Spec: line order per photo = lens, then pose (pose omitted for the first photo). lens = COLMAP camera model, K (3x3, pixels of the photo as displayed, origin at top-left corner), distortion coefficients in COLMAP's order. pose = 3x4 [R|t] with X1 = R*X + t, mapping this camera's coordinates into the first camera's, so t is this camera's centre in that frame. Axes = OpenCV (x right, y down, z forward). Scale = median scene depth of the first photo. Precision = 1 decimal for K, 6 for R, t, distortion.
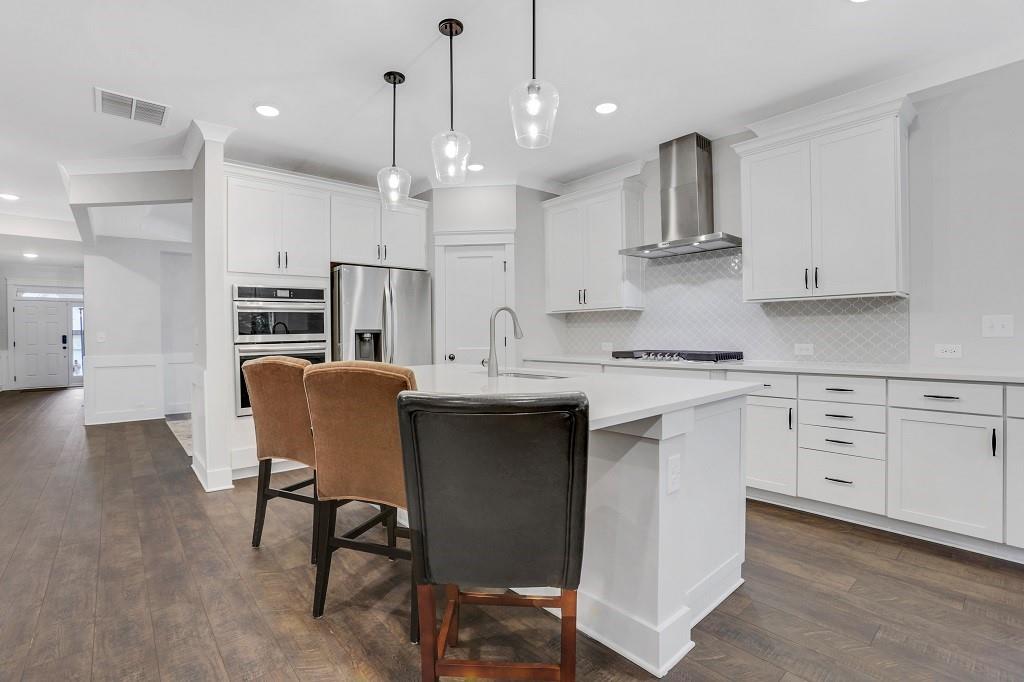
lens RADIAL K [[472.8, 0, 508.7], [0, 472.8, 336.7], [0, 0, 1]] dist [-0.075001, 0.033490]
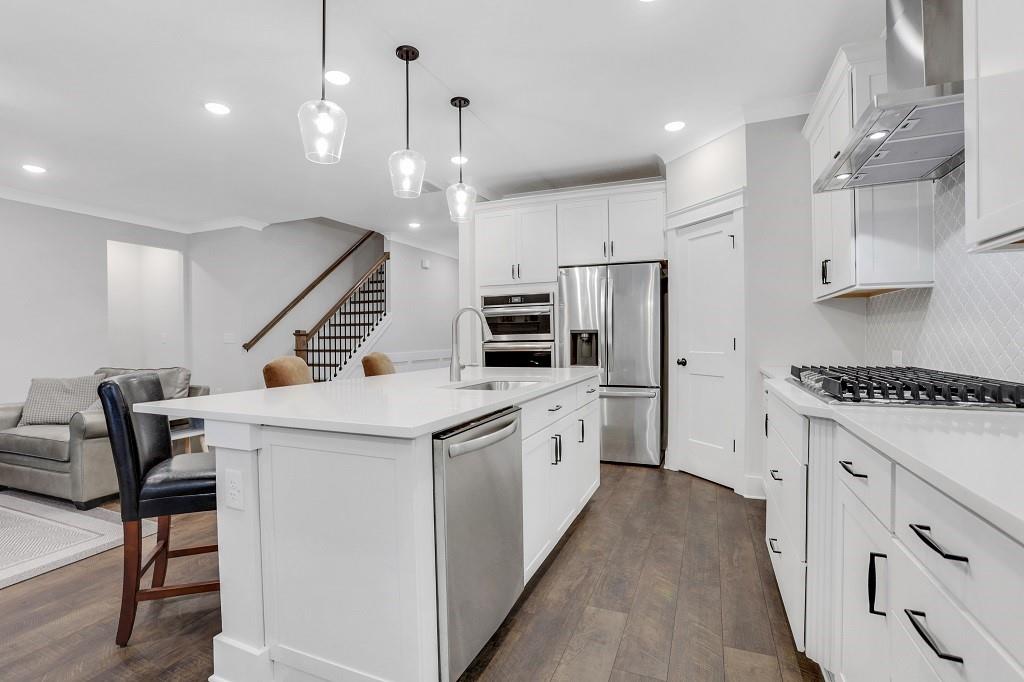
lens RADIAL K [[472.8, 0, 508.7], [0, 472.8, 336.7], [0, 0, 1]] dist [-0.075001, 0.033490]
pose [[0.450942, 0.007716, -0.892520, 0.548412], [-0.004856, 0.999969, 0.006191, -0.006318], [0.892540, 0.001542, 0.450965, 0.424160]]
